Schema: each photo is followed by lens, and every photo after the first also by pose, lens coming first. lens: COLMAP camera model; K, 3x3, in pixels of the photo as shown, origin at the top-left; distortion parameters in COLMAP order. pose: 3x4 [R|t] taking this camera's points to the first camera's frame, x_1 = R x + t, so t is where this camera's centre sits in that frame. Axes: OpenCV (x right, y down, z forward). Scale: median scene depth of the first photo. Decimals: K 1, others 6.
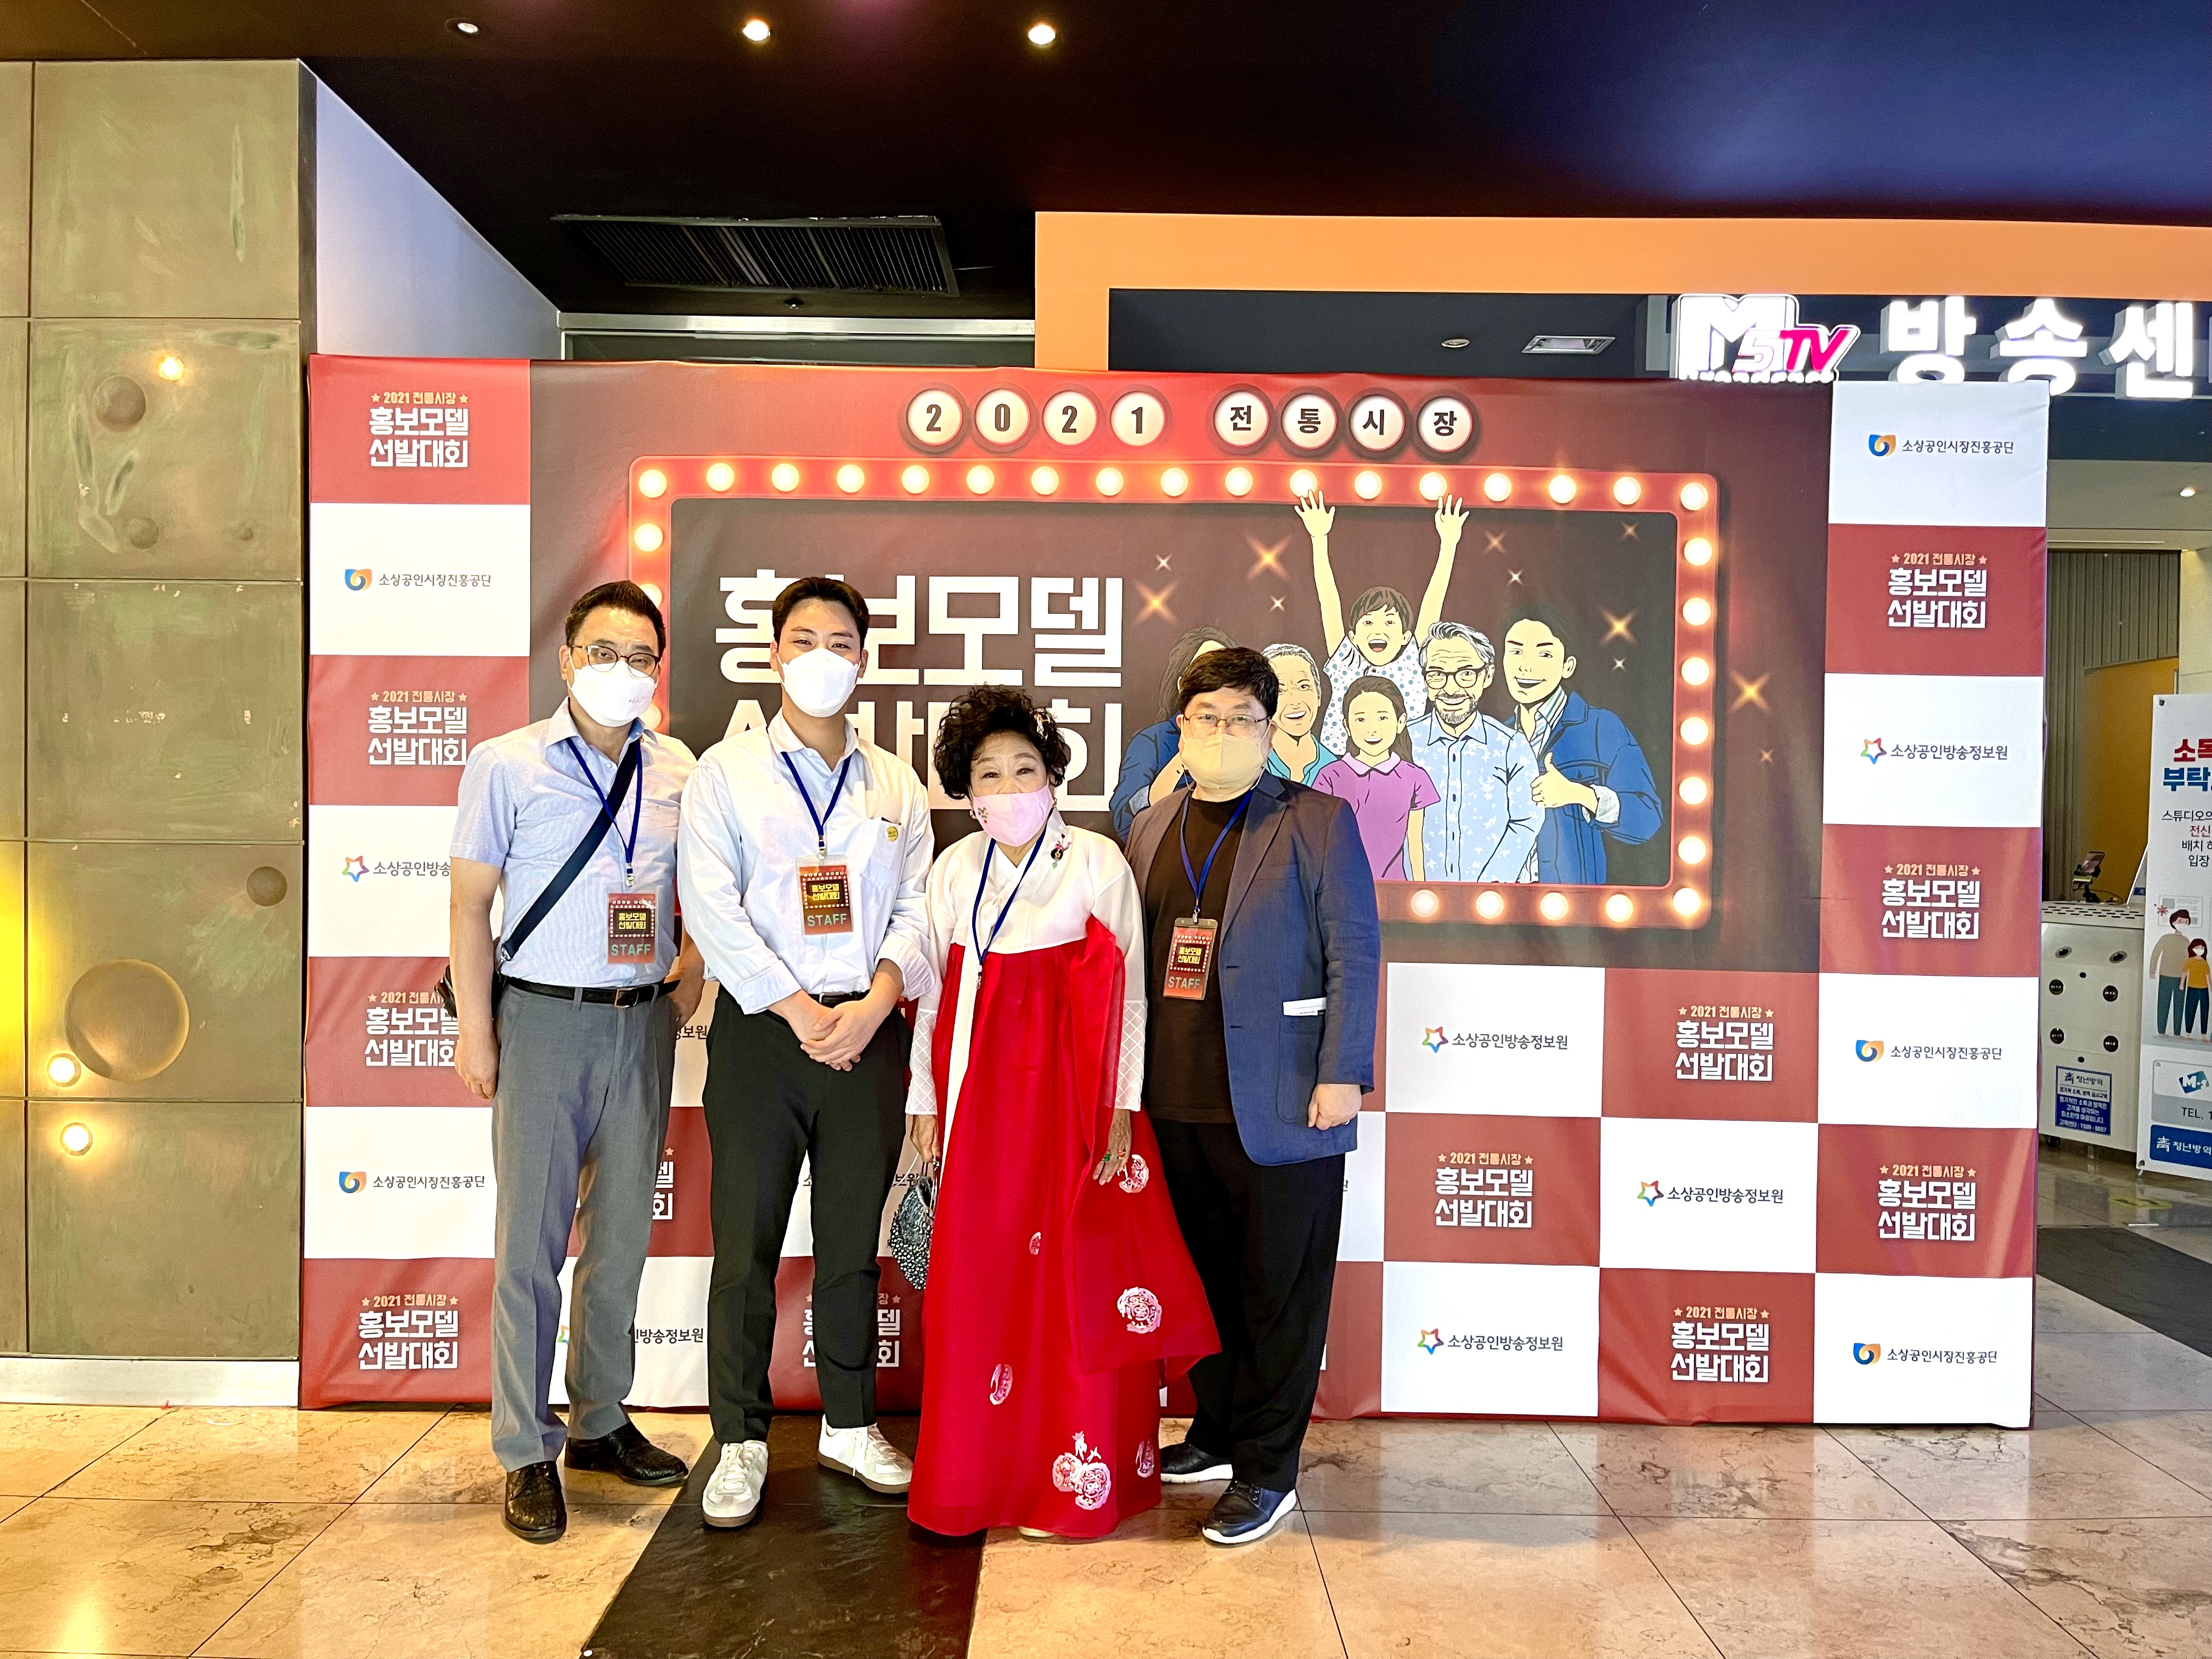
lens RADIAL K [[1720.9, 0, 1110.3], [0, 1720.9, 847.6], [0, 0, 1]] dist [0.075322, -0.091763]
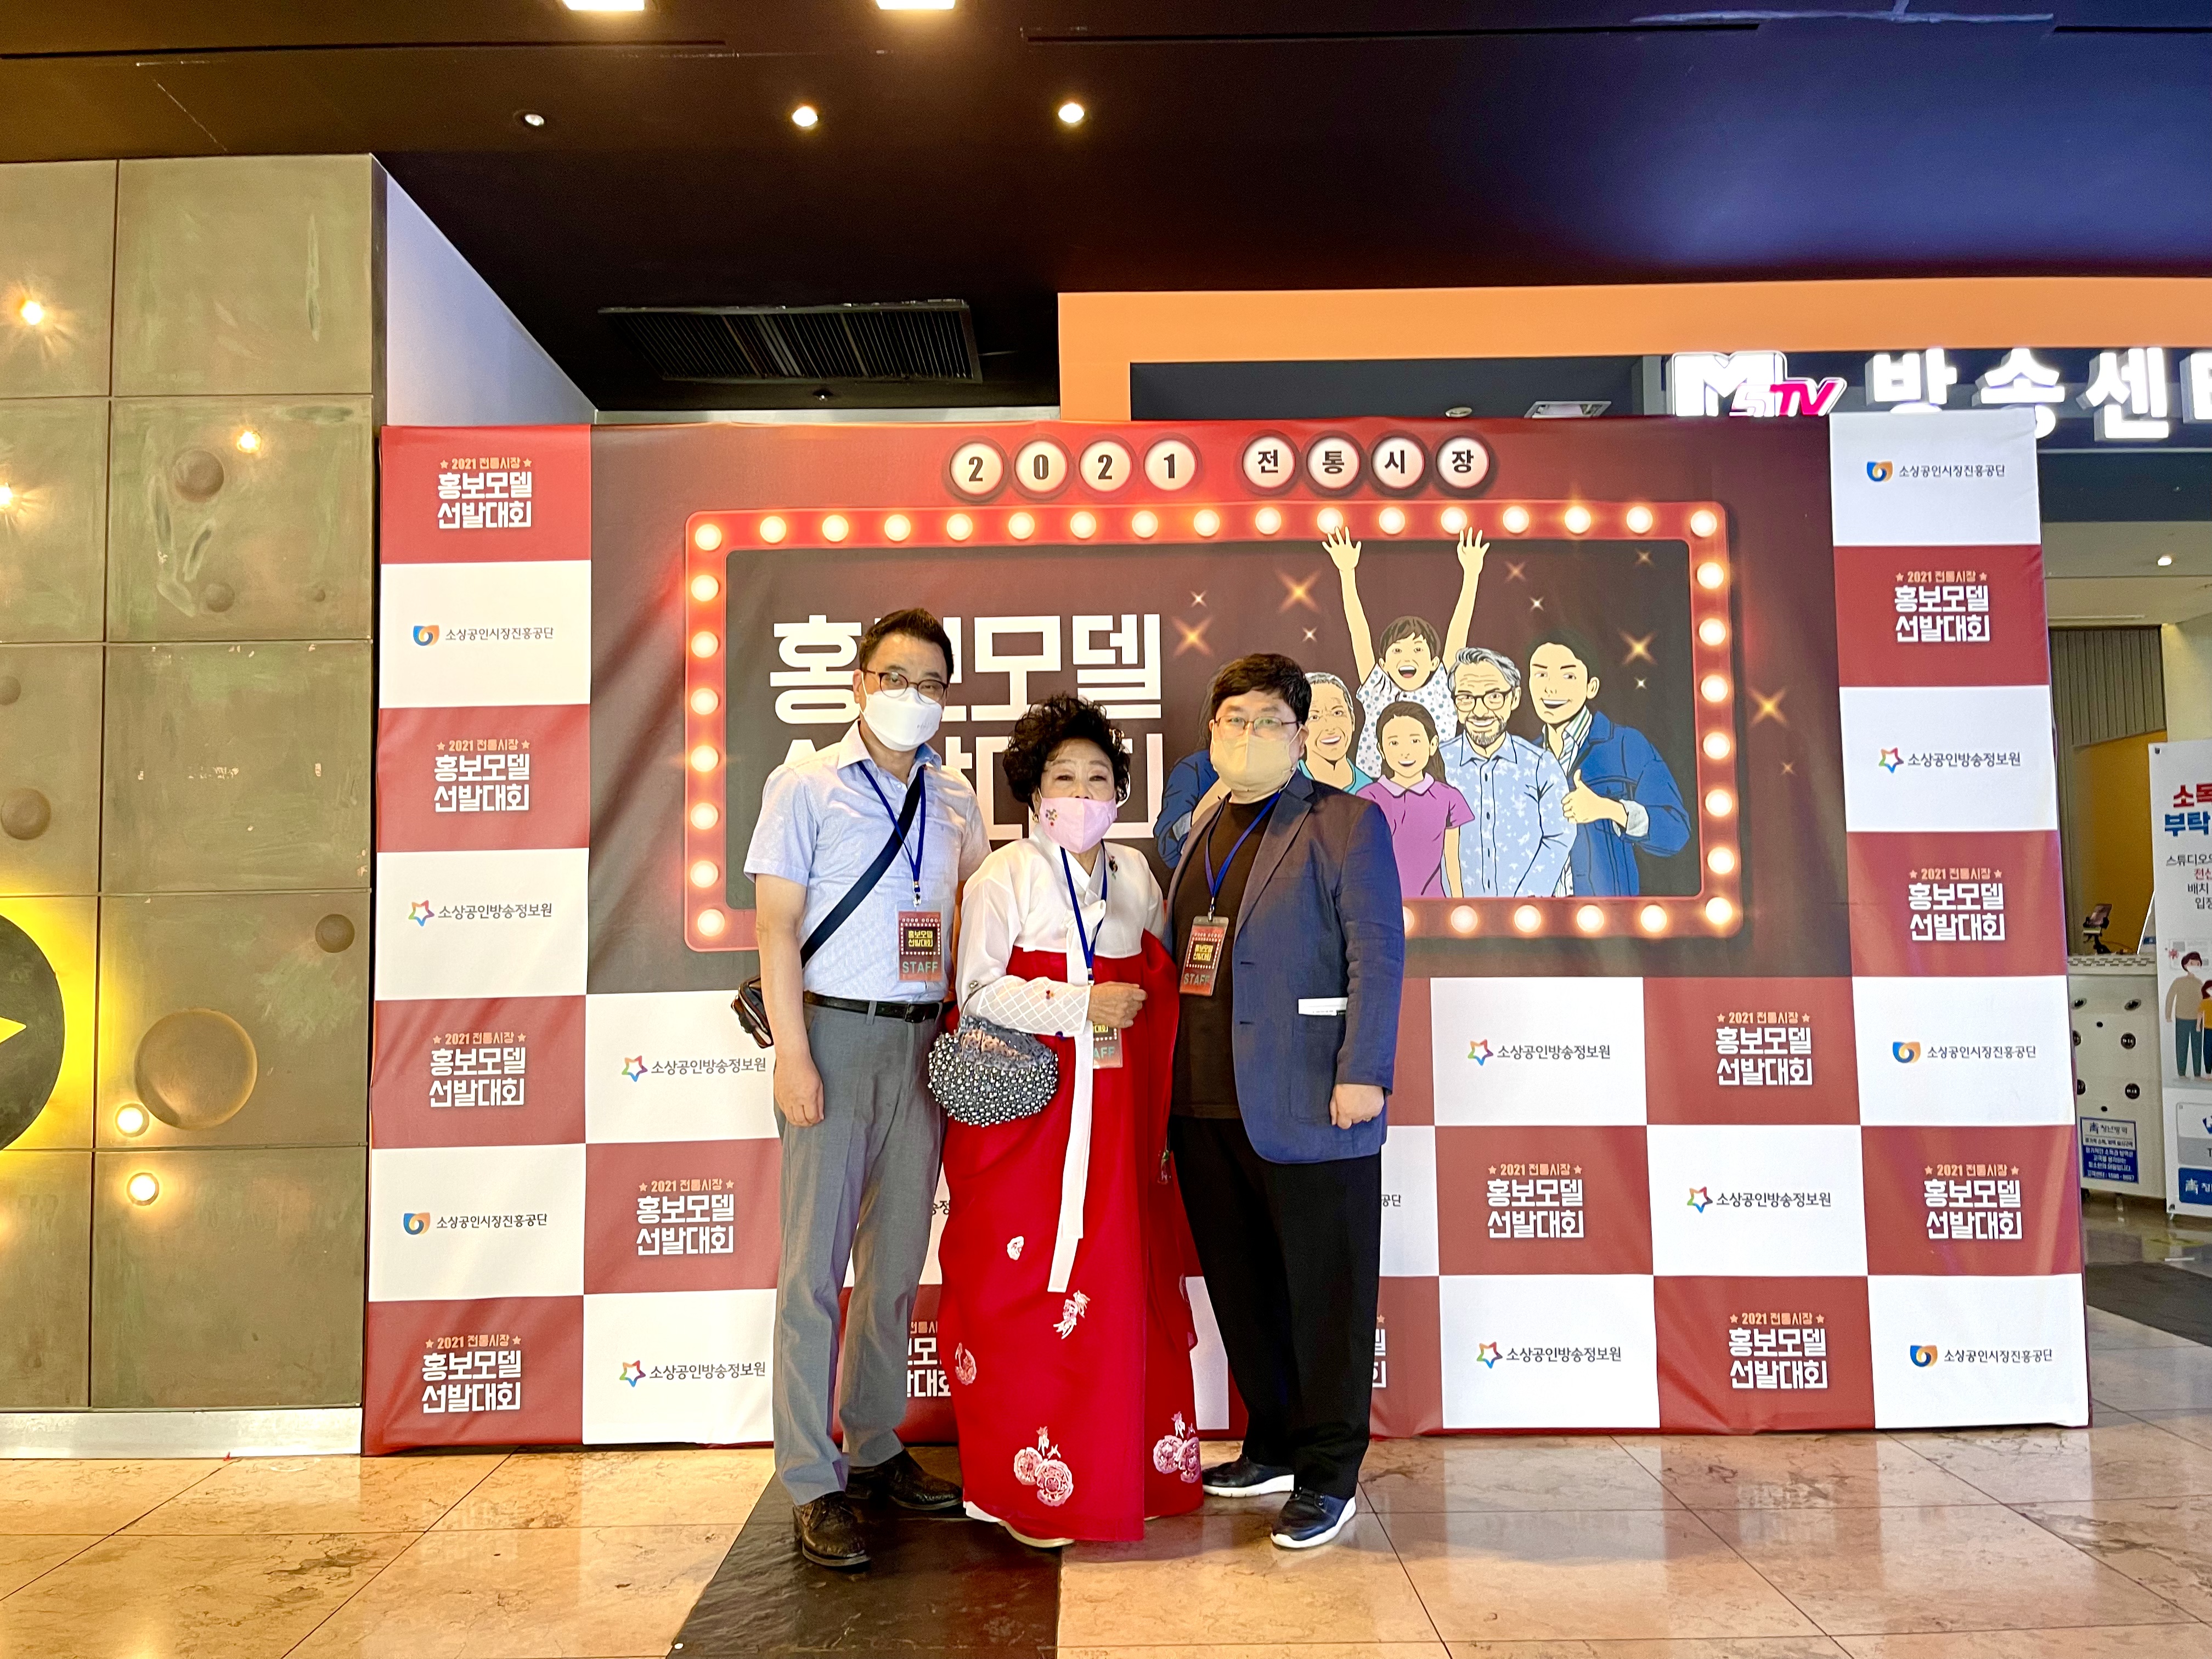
lens RADIAL K [[1720.9, 0, 1108.5], [0, 1720.9, 844.3], [0, 0, 1]] dist [0.075322, -0.091763]
pose [[0.999625, -0.026971, 0.004664, -0.032466], [0.027264, 0.996207, -0.082632, 0.067055], [-0.002418, 0.082728, 0.996569, -0.025759]]
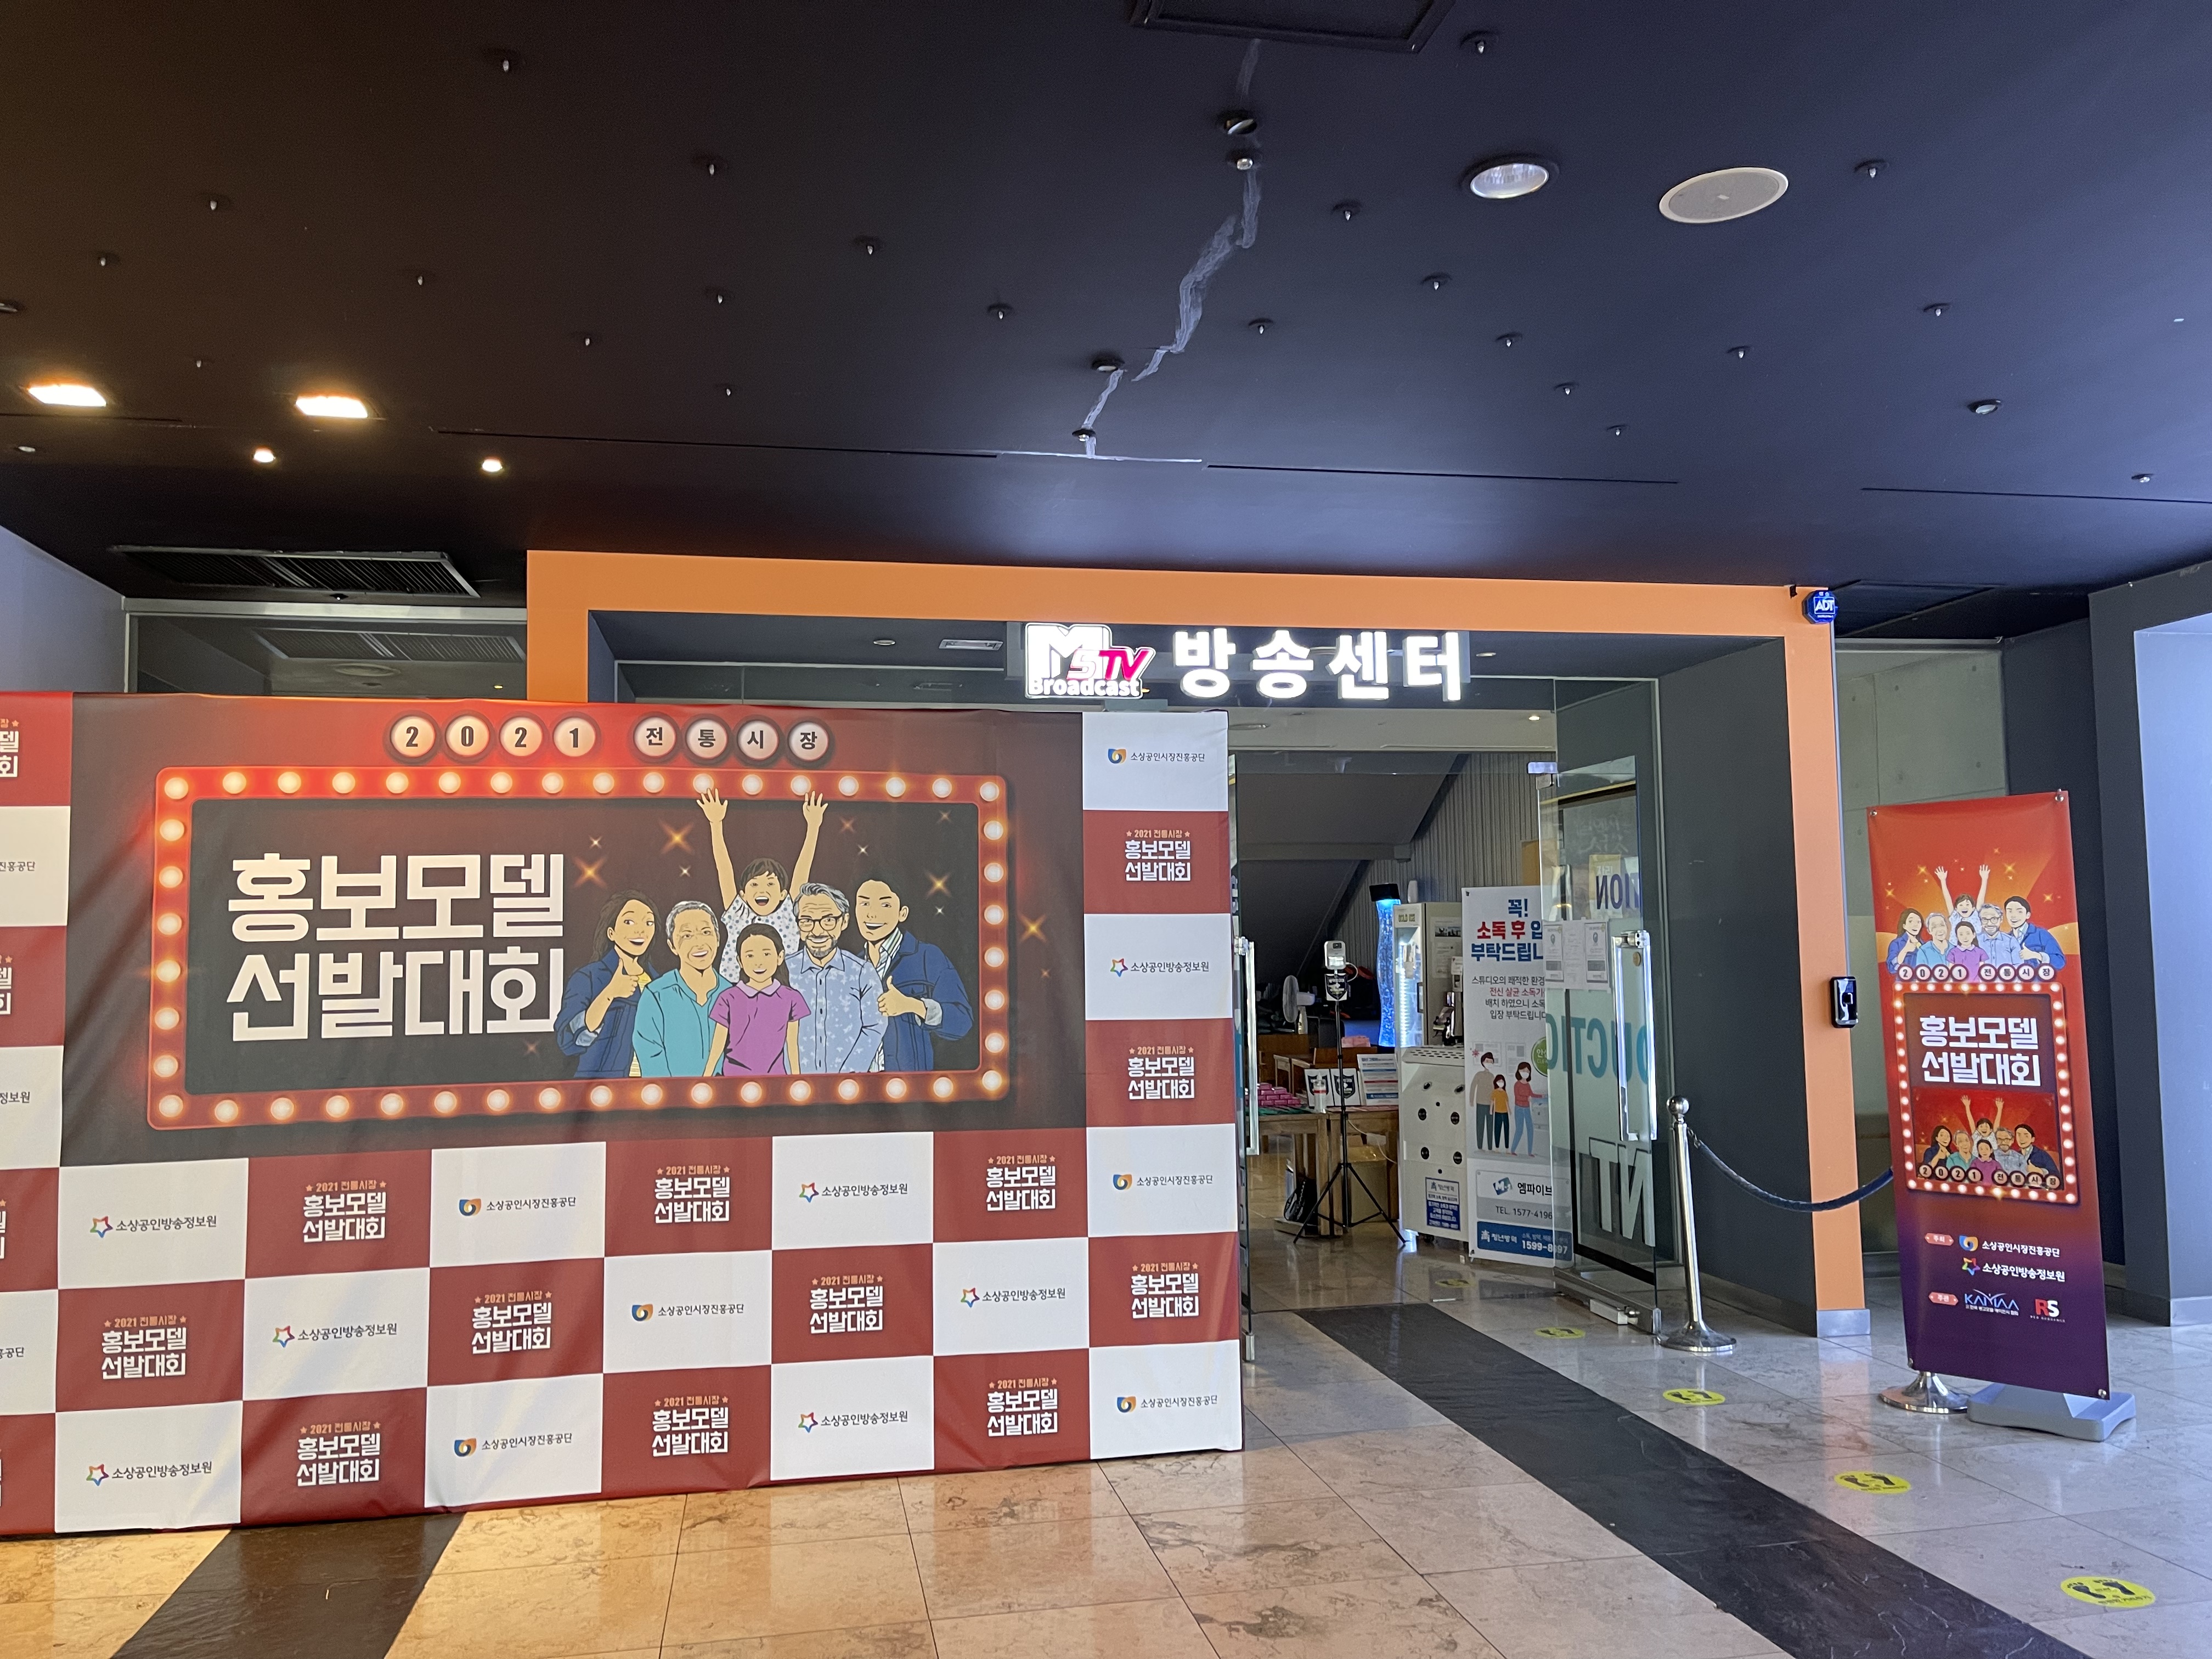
lens RADIAL K [[1720.9, 0, 1131.9], [0, 1720.9, 838.3], [0, 0, 1]] dist [0.075322, -0.091763]
pose [[0.982263, -0.015304, 0.186881, 0.187877], [0.030857, 0.996269, -0.080600, -0.047617], [-0.184950, 0.084937, 0.979071, -0.391402]]
